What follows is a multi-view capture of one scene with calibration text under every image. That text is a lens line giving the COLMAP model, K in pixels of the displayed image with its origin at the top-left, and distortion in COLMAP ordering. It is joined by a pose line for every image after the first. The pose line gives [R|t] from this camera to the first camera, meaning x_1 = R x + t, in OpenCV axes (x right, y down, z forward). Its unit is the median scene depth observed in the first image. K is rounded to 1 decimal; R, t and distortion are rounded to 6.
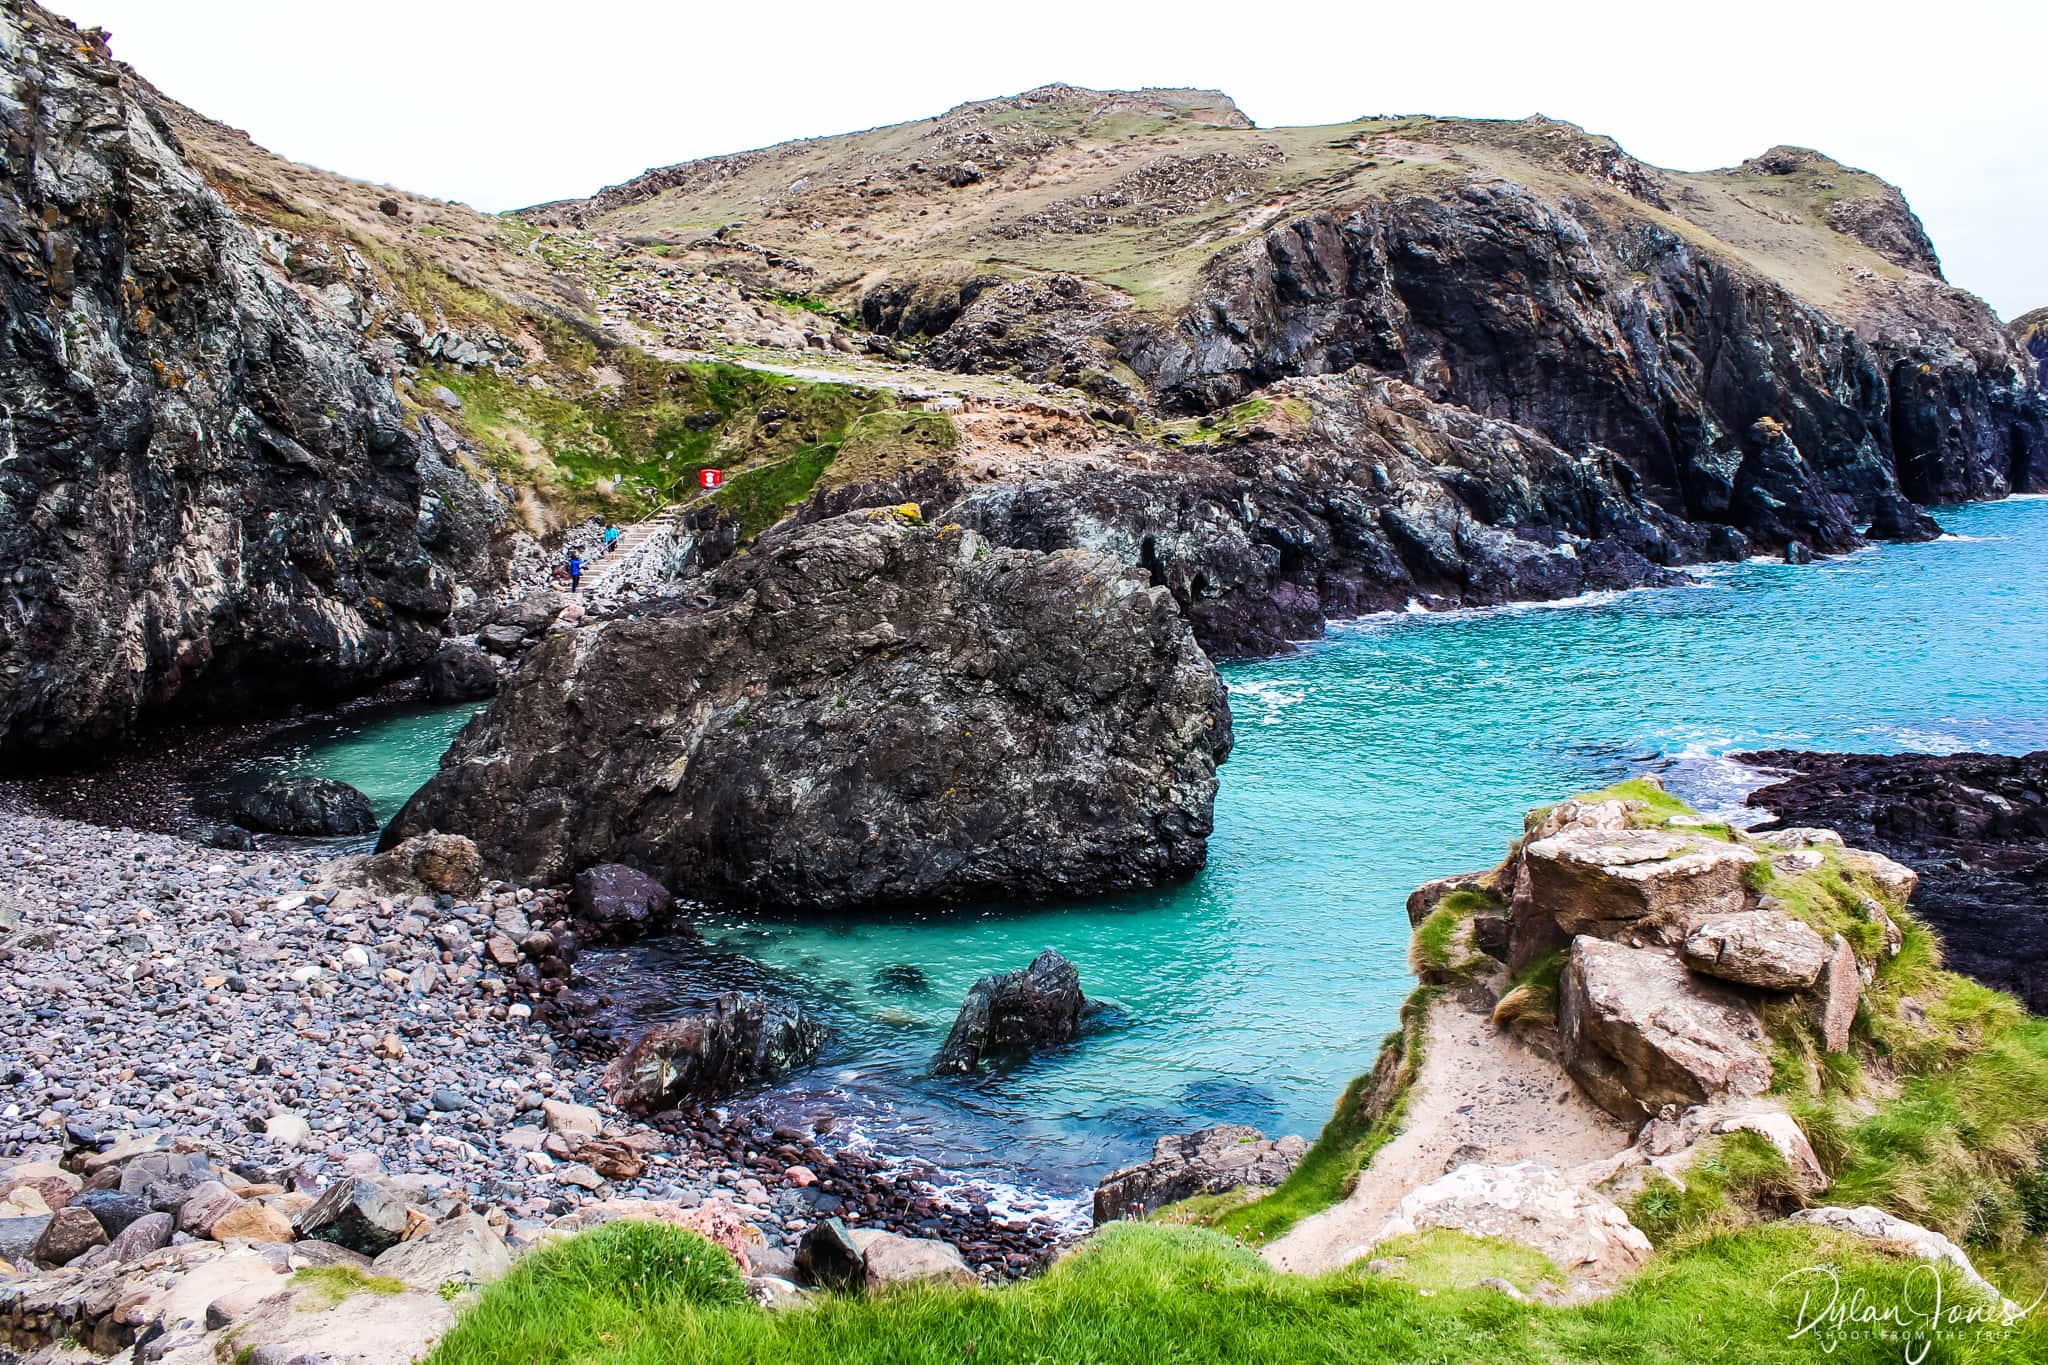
lens RADIAL K [[1723.9, 0, 1031.8], [0, 1723.9, 686.8], [0, 0, 1]] dist [-0.172221, 0.167975]
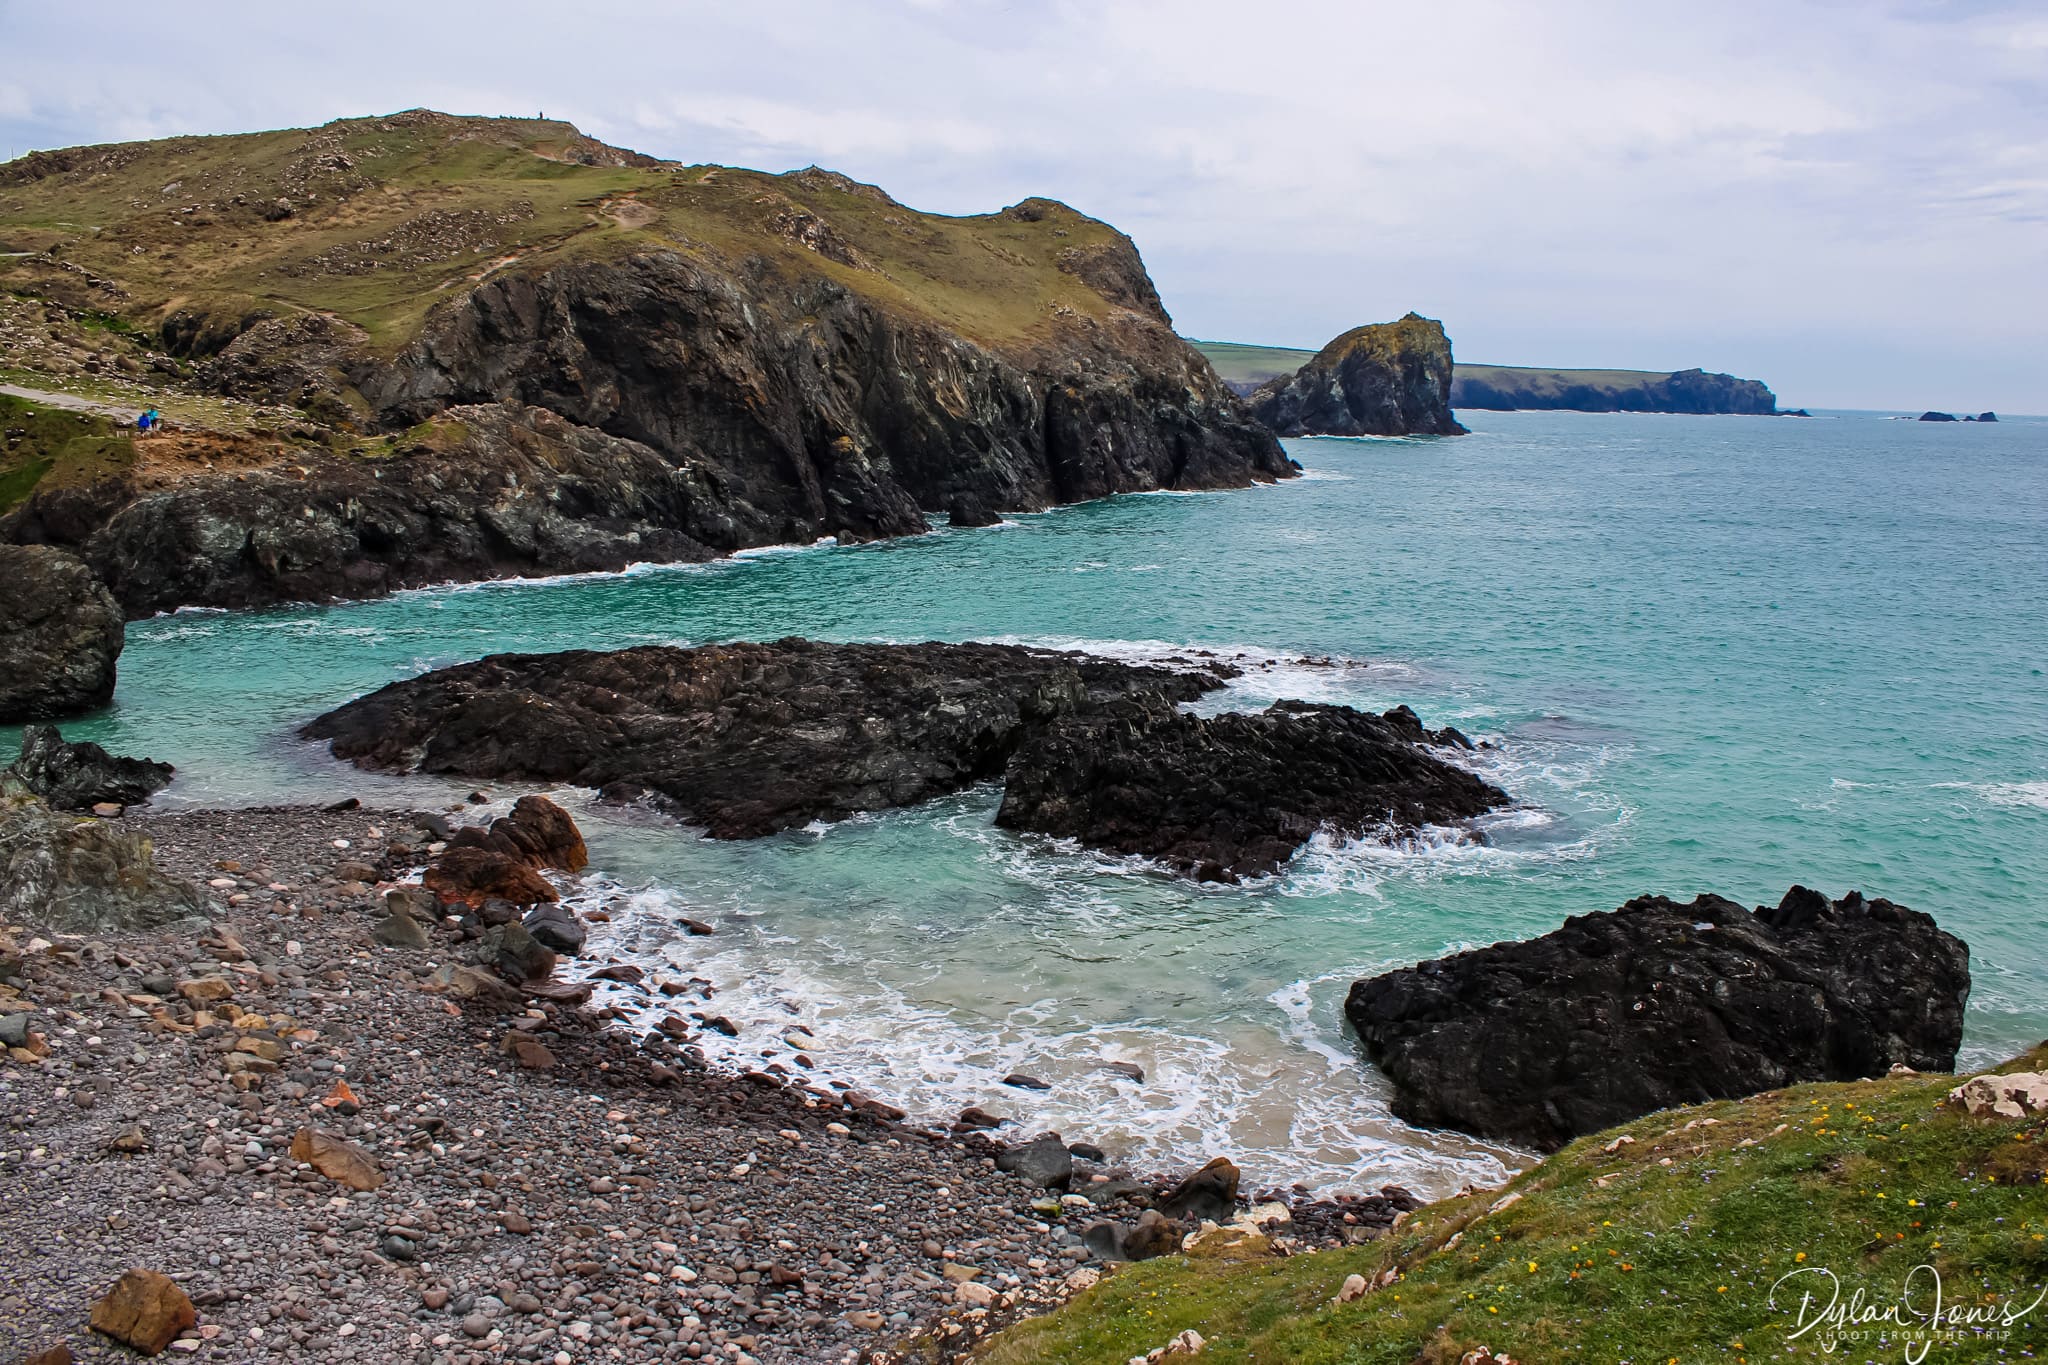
lens RADIAL K [[1723.9, 0, 1031.8], [0, 1723.9, 686.8], [0, 0, 1]] dist [-0.172221, 0.167975]
pose [[0.960653, -0.009210, 0.277599, 0.192645], [0.004952, 0.999859, 0.016036, 0.017661], [-0.277707, -0.014030, 0.960563, -0.356346]]
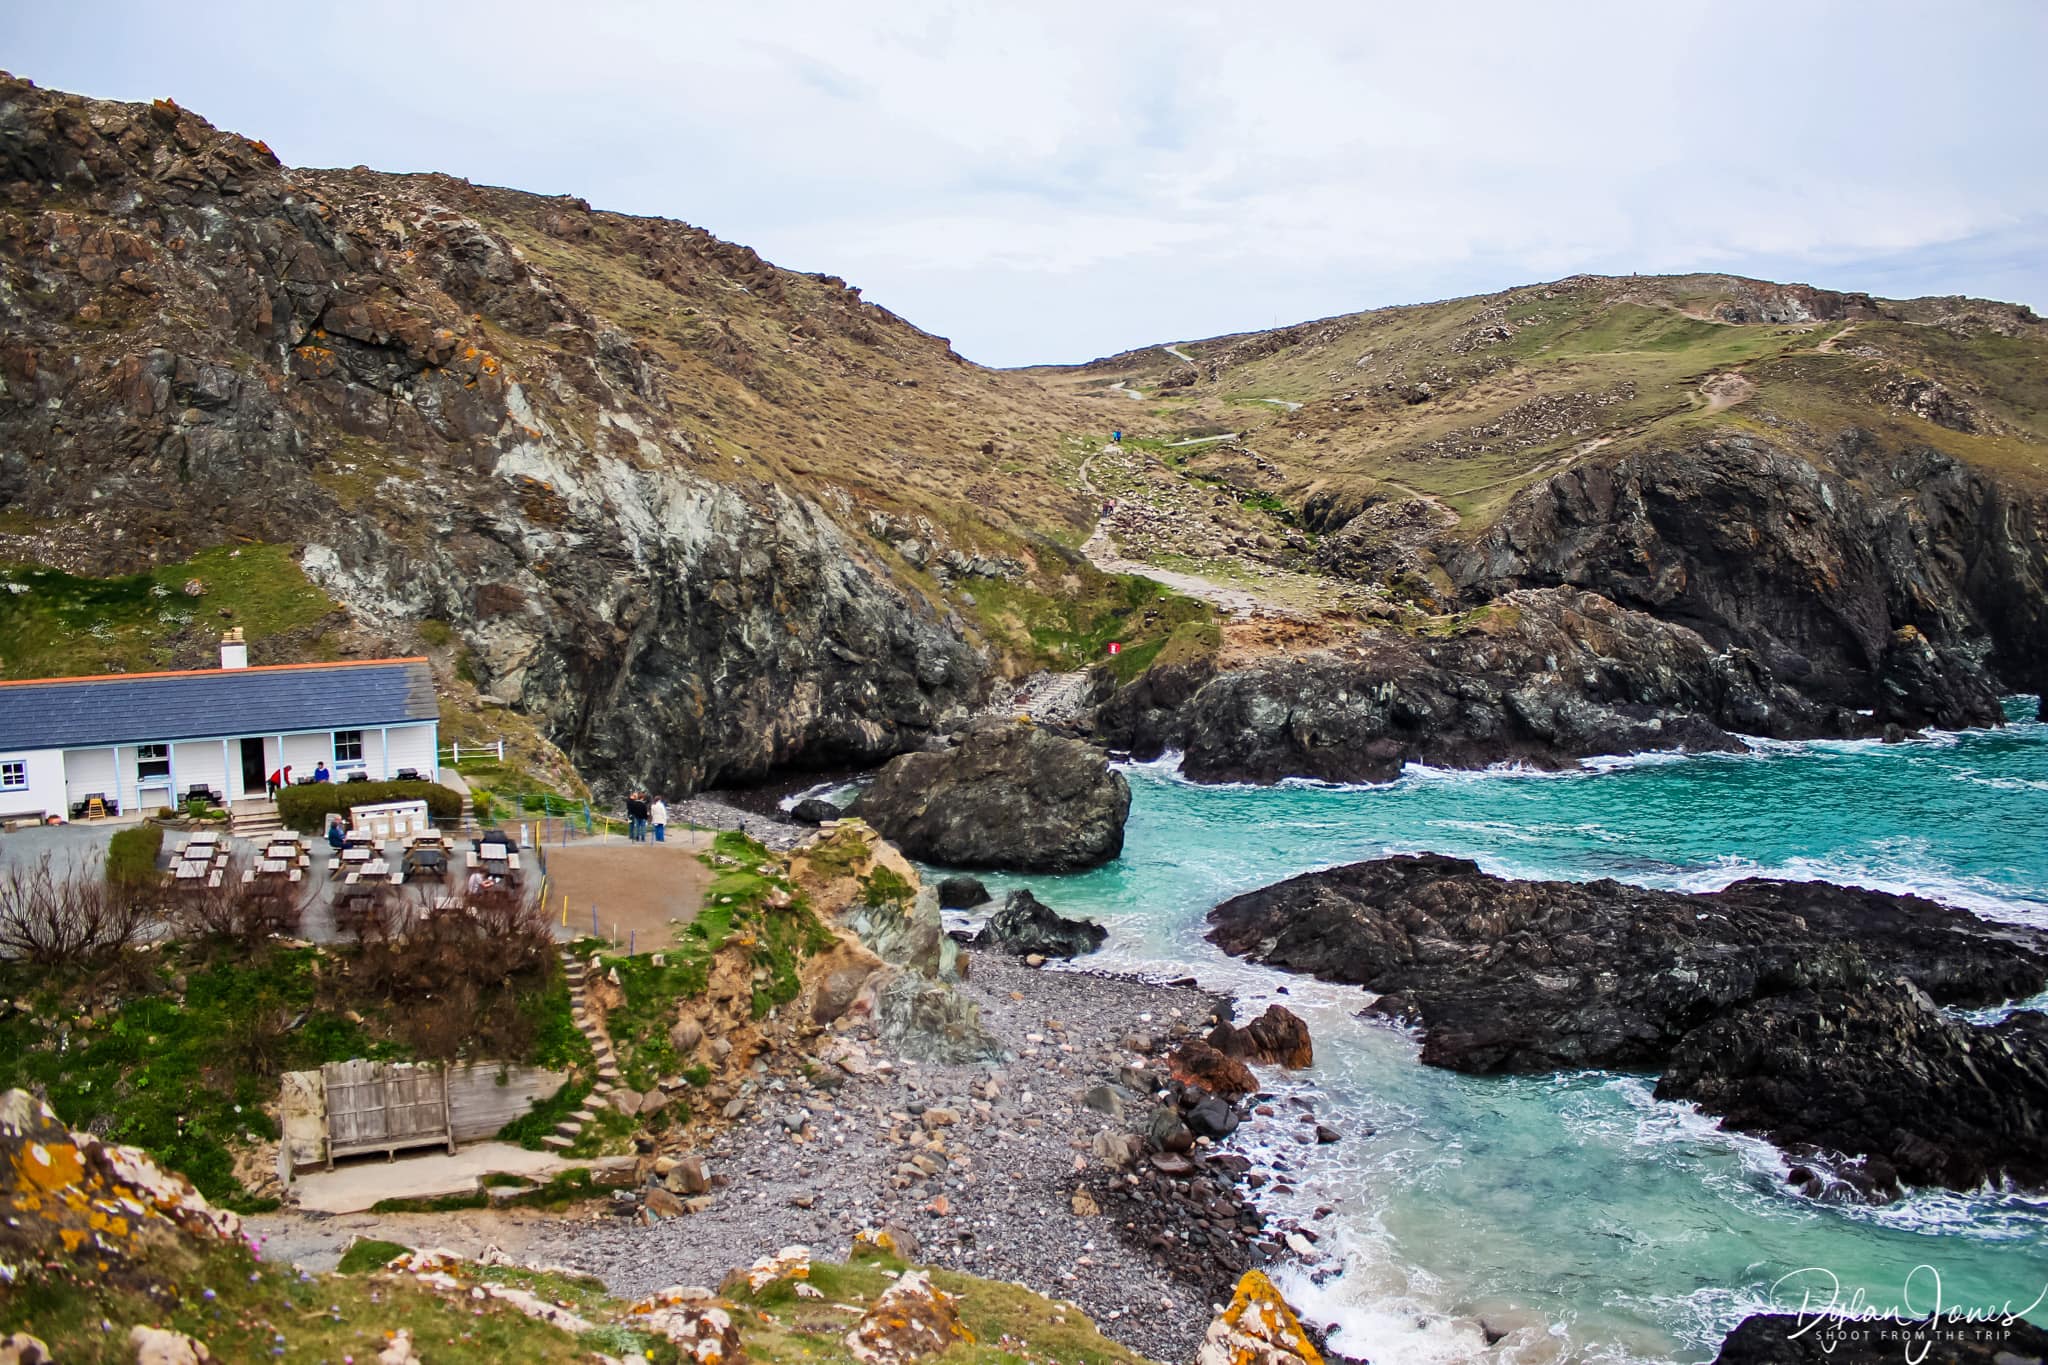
lens RADIAL K [[1705.1, 0, 985.5], [0, 1705.1, 681.2], [0, 0, 1]] dist [-0.160113, 0.126042]
pose [[0.898147, 0.062865, -0.435178, 0.339515], [-0.077628, 0.996851, -0.016210, -0.038752], [0.432788, 0.048341, 0.900198, -0.460070]]
